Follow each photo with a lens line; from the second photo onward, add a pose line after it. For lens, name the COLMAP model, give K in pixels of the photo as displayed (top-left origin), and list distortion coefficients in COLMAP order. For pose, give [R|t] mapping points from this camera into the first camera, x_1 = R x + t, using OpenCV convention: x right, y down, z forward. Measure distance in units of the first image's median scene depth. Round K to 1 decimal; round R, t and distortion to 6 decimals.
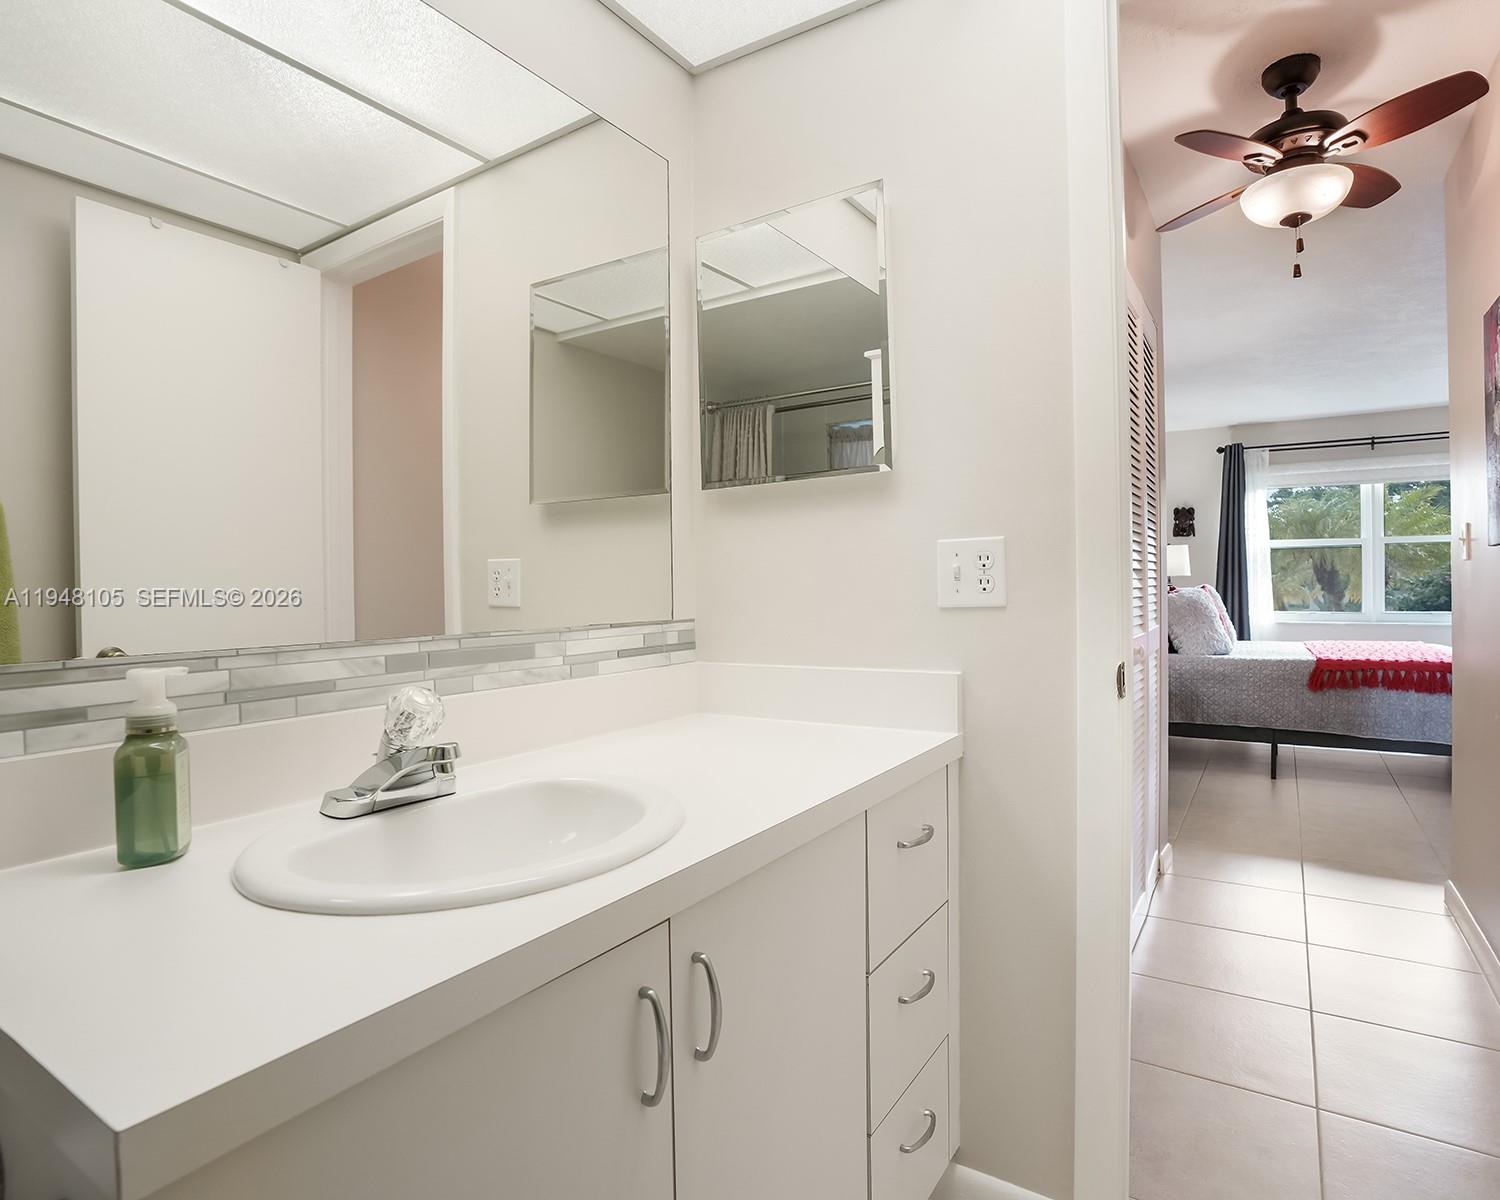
lens RADIAL K [[836.5, 0, 750.7], [0, 836.5, 597.1], [0, 0, 1]] dist [-0.068586, 0.027324]
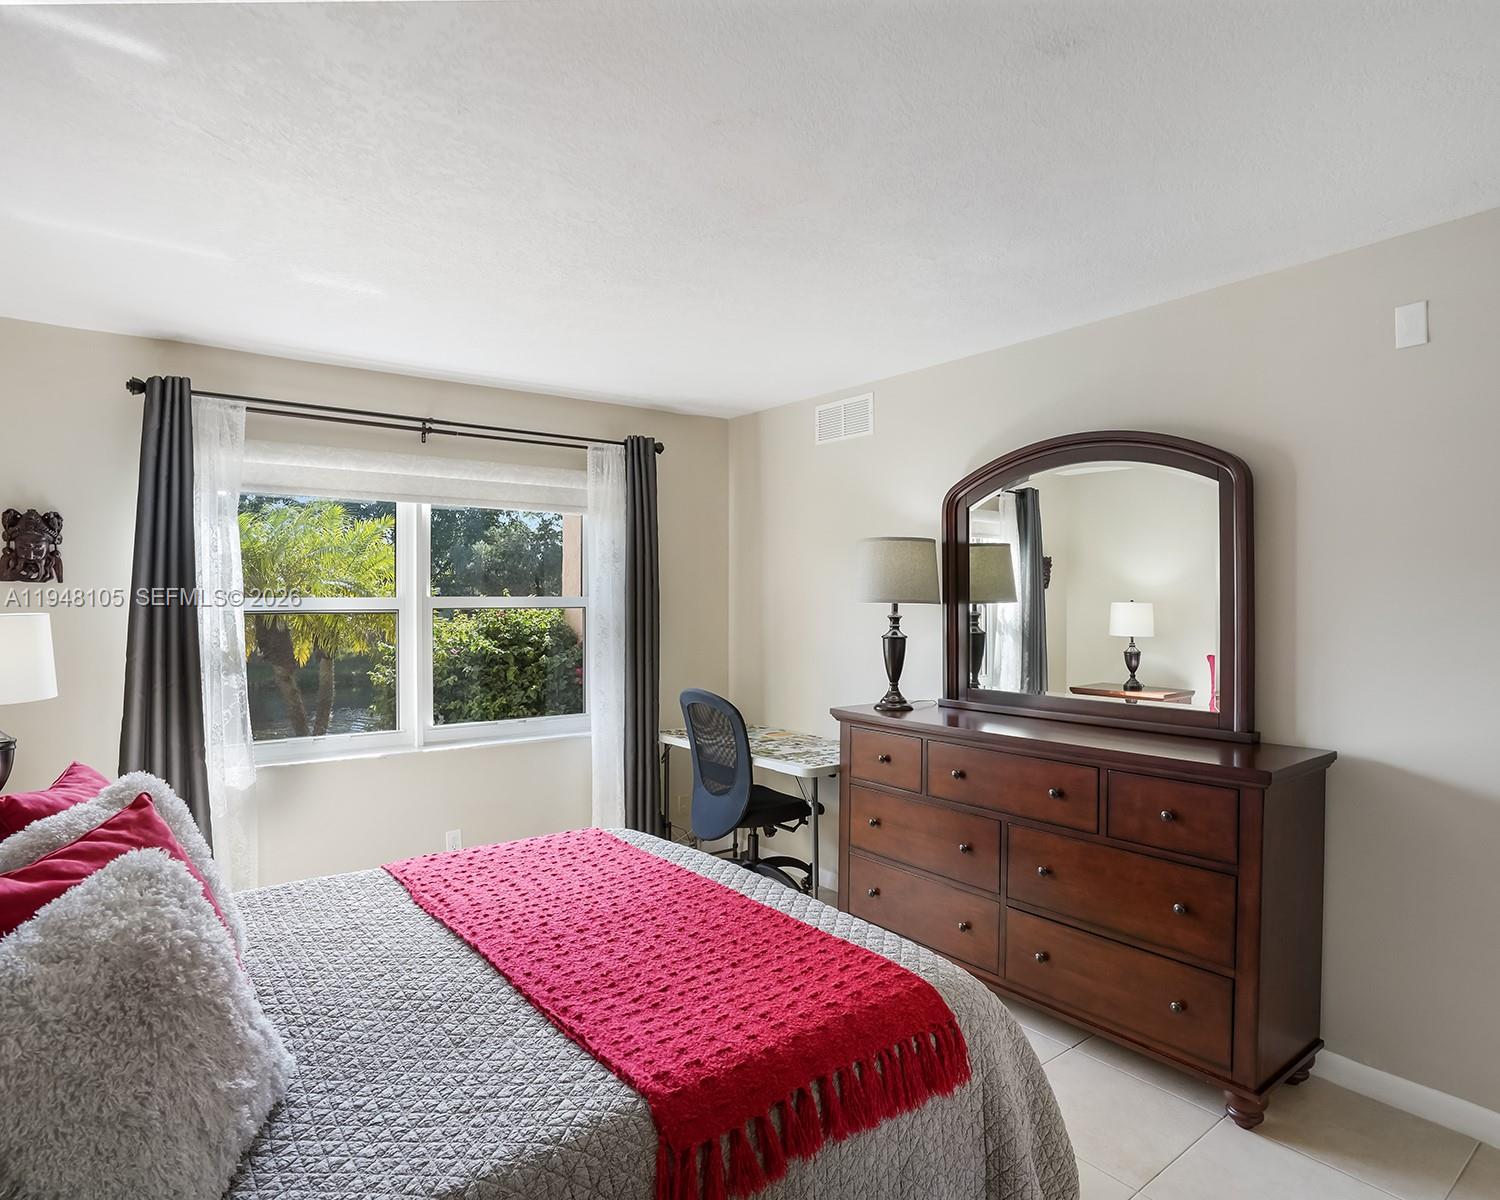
lens RADIAL K [[836.5, 0, 750.7], [0, 836.5, 597.1], [0, 0, 1]] dist [-0.068586, 0.027324]
pose [[0.331646, 0.008120, 0.943369, 0.292261], [0.009901, 0.999878, -0.012088, -0.062511], [-0.943352, 0.013349, 0.331525, 0.577758]]
